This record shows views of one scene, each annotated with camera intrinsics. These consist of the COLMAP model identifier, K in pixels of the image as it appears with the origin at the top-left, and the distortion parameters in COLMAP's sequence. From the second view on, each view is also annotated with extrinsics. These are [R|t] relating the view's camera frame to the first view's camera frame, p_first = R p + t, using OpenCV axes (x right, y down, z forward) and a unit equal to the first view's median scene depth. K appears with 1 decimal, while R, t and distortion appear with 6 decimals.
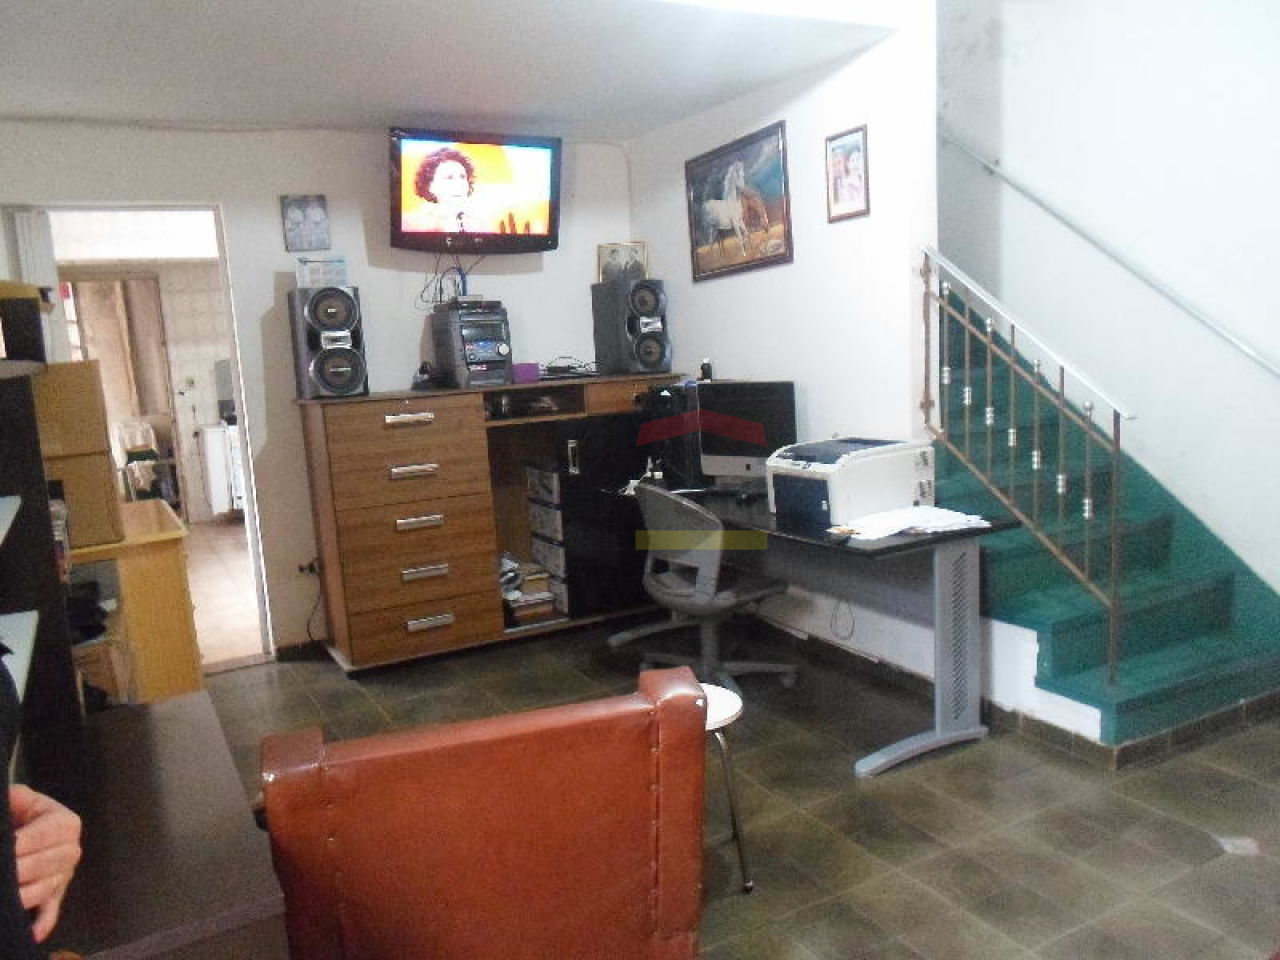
lens RADIAL K [[981.5, 0, 640.0], [0, 981.5, 480.0], [0, 0, 1]] dist [-0.002167, -0.000618]
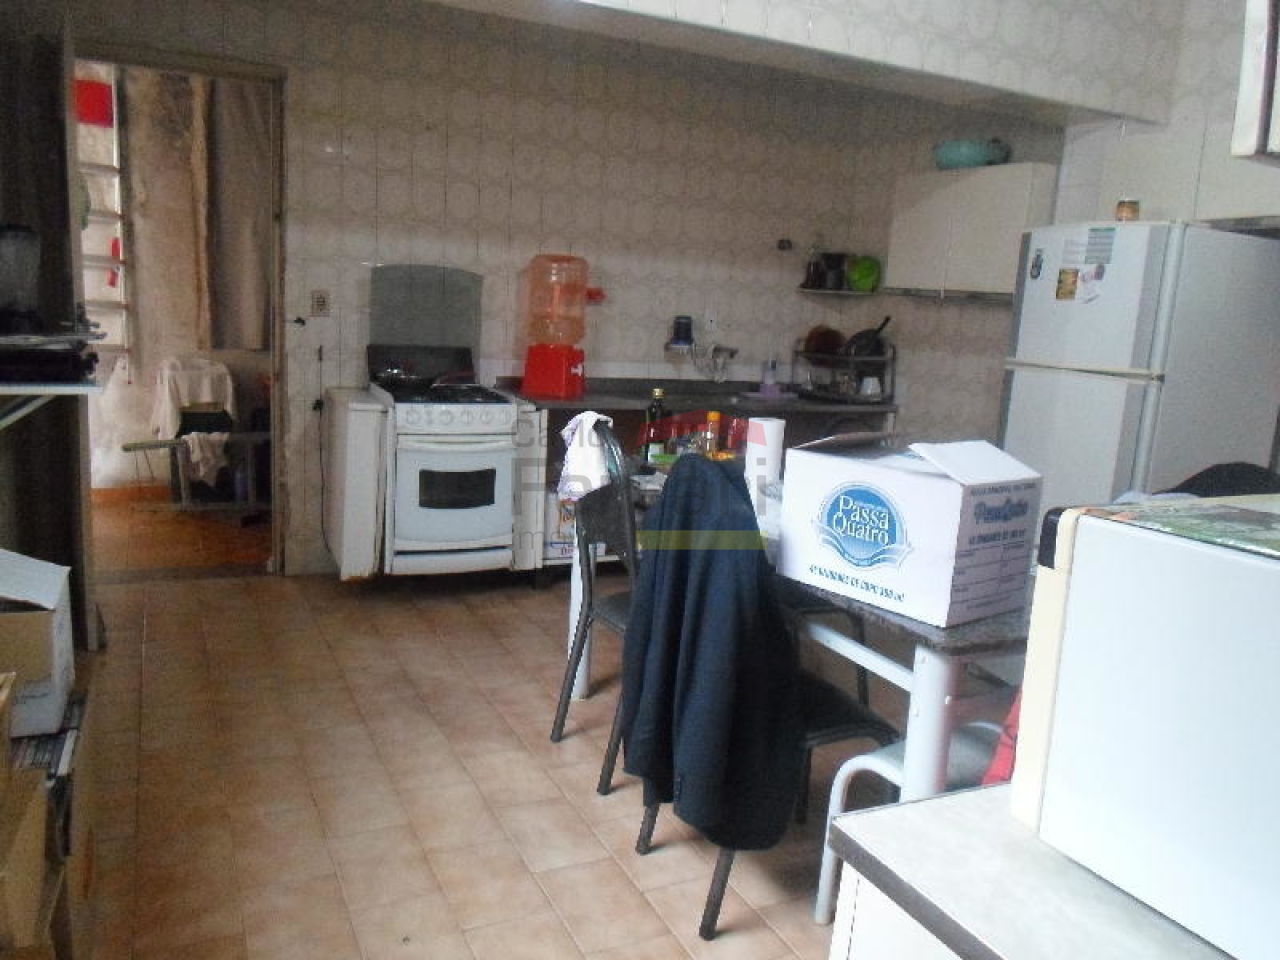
lens RADIAL K [[981.5, 0, 640.0], [0, 981.5, 480.0], [0, 0, 1]] dist [-0.002167, -0.000618]
pose [[0.991390, 0.125690, -0.036712, -0.240935], [-0.124551, 0.991703, 0.031819, -0.040968], [0.040406, -0.026973, 0.998819, 0.455045]]
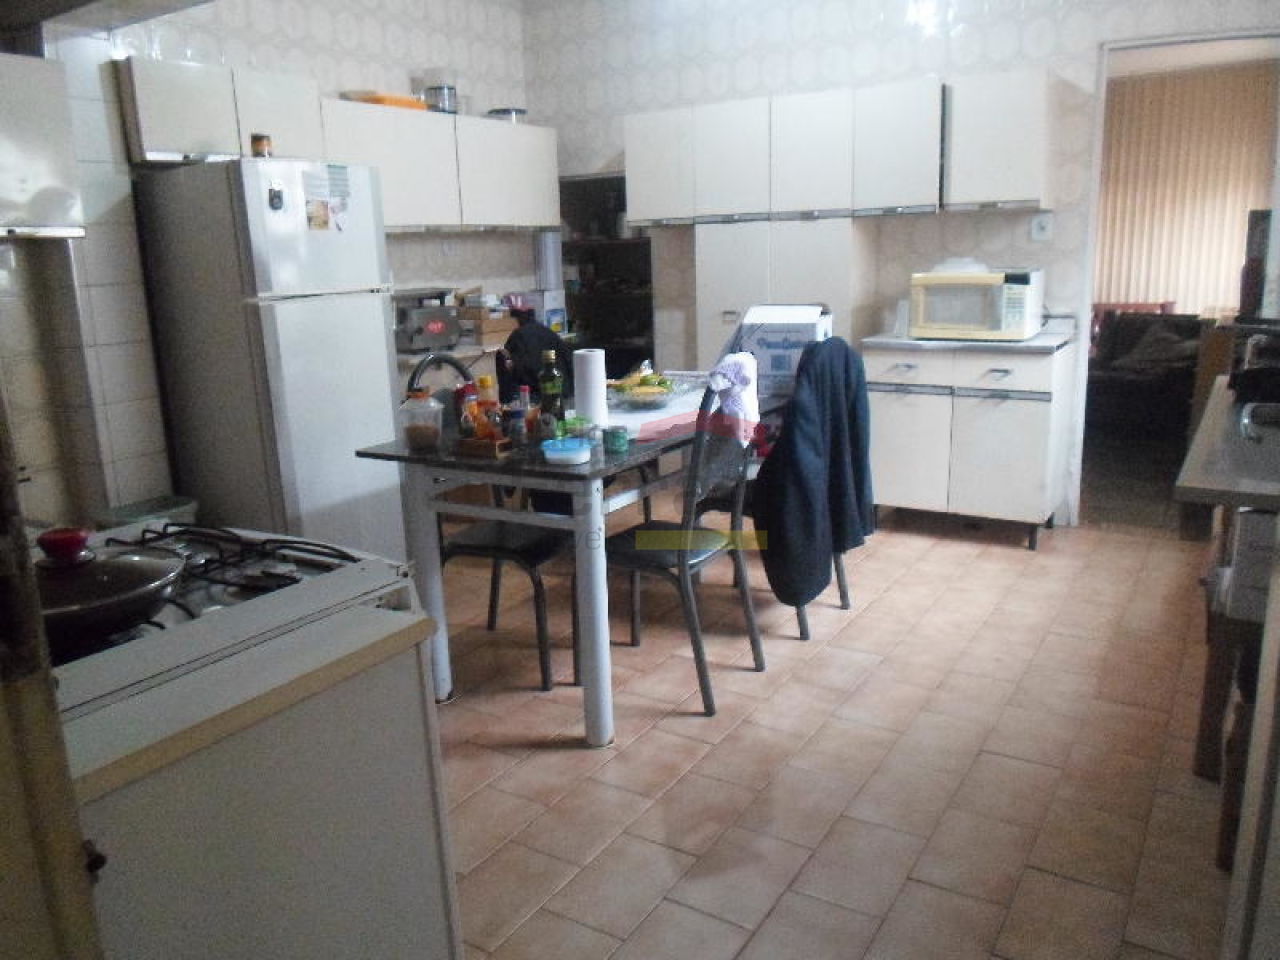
lens RADIAL K [[981.5, 0, 640.0], [0, 981.5, 480.0], [0, 0, 1]] dist [-0.002167, -0.000618]
pose [[-0.478136, -0.127583, 0.868970, -0.517569], [0.187482, 0.951762, 0.242897, -0.090814], [-0.858042, 0.279054, -0.431152, 0.907370]]
